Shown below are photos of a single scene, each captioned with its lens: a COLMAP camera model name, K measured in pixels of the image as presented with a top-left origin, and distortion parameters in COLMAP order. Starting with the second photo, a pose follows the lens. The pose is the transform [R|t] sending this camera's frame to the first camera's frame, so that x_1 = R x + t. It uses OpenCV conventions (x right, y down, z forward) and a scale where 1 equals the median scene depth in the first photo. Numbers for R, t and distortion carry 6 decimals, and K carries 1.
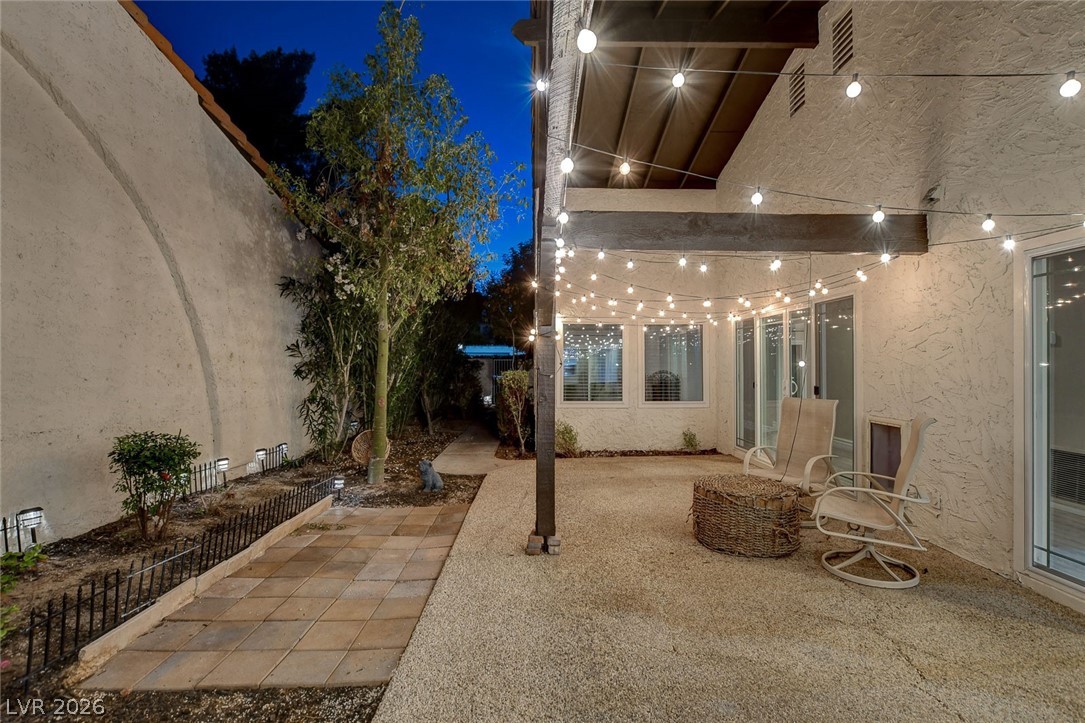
lens RADIAL K [[496.2, 0, 542.5], [0, 496.2, 361.5], [0, 0, 1]] dist [-0.018300, 0.000335]
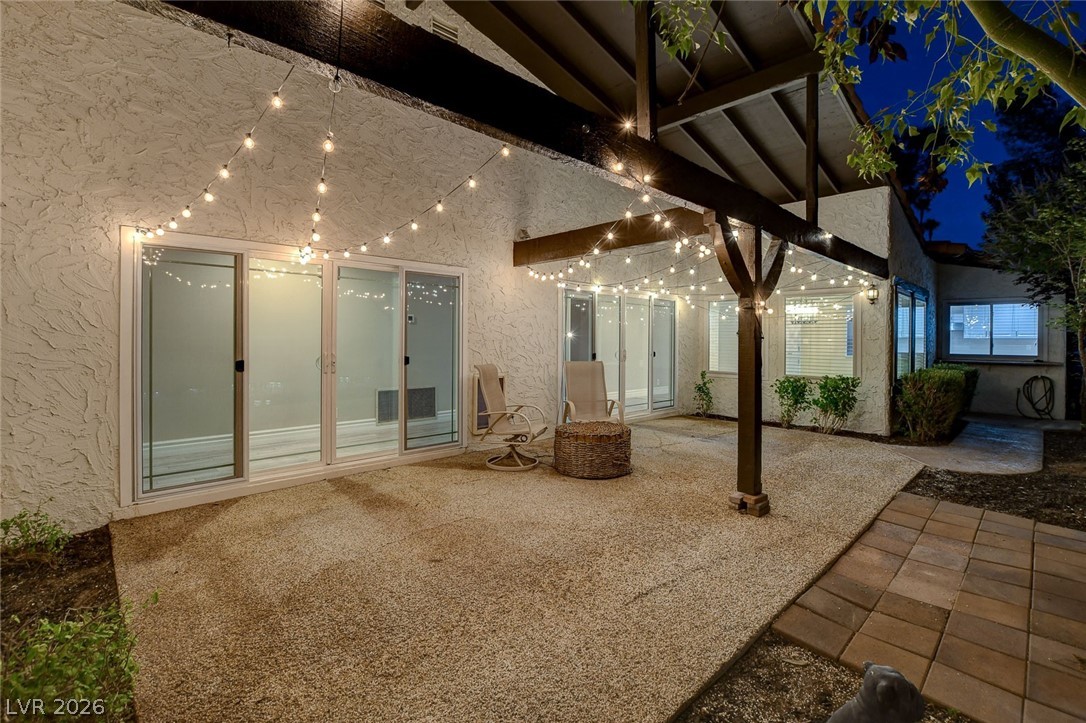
lens RADIAL K [[486.5, 0, 539.6], [0, 486.5, 337.1], [0, 0, 1]] dist [-0.016612, 0.000539]
pose [[-0.673271, -0.000048, 0.739396, -0.358016], [-0.011098, 0.999888, -0.010041, 0.021413], [-0.739313, -0.014967, -0.673196, 1.582269]]
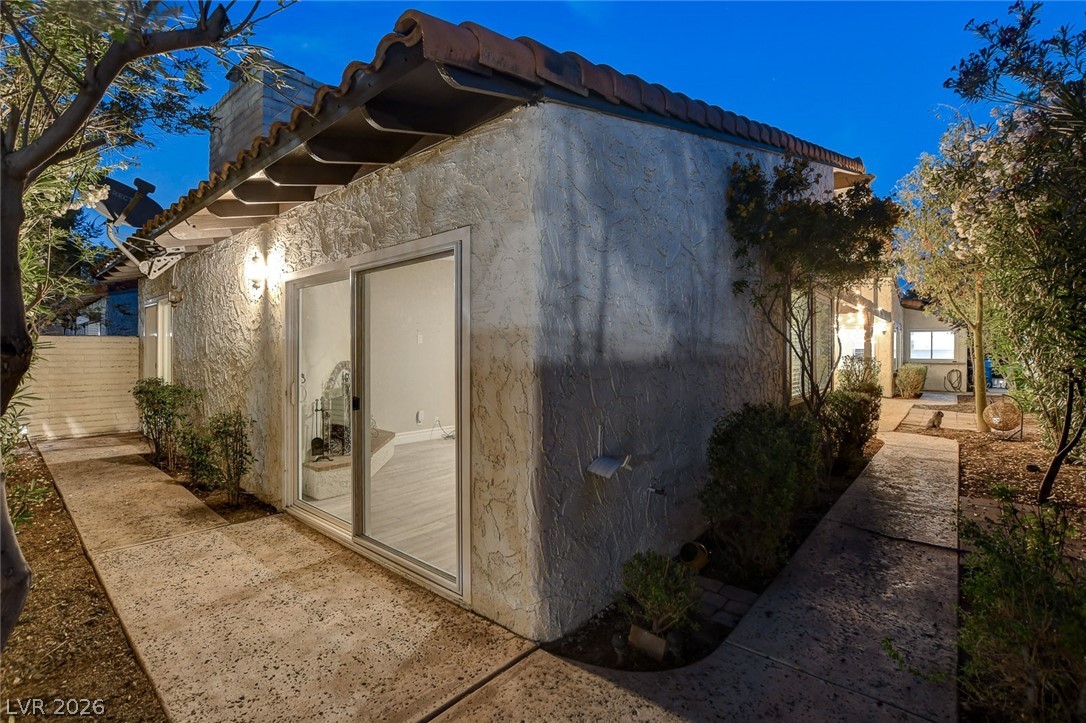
lens RADIAL K [[496.6, 0, 543.0], [0, 496.6, 361.5], [0, 0, 1]] dist [-0.018300, 0.000335]
pose [[-0.751669, -0.007222, 0.659501, -0.395292], [-0.005644, 0.999974, 0.004517, 0.070642], [-0.659517, -0.000327, -0.751690, 3.661829]]
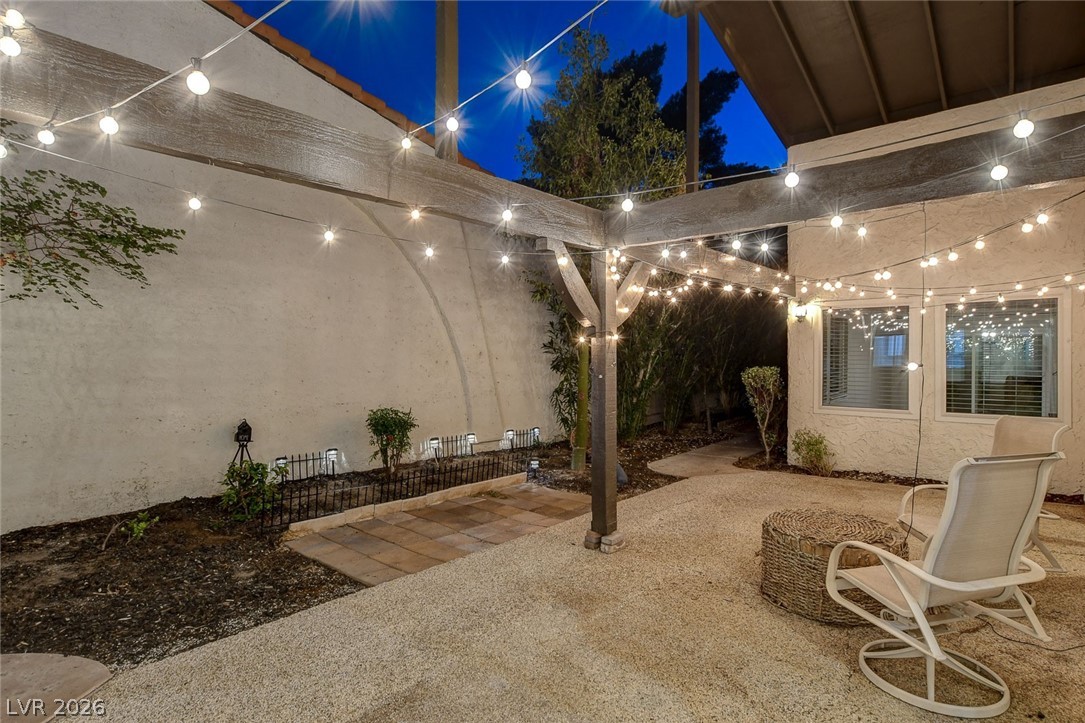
lens RADIAL K [[547.6, 0, 542.5], [0, 547.6, 361.5], [0, 0, 1]] dist [-0.025953, 0.000445]
pose [[0.737398, 0.004718, -0.675442, 0.514731], [0.007582, 0.999855, 0.015261, -0.014302], [0.675416, -0.016375, 0.737255, 0.074986]]
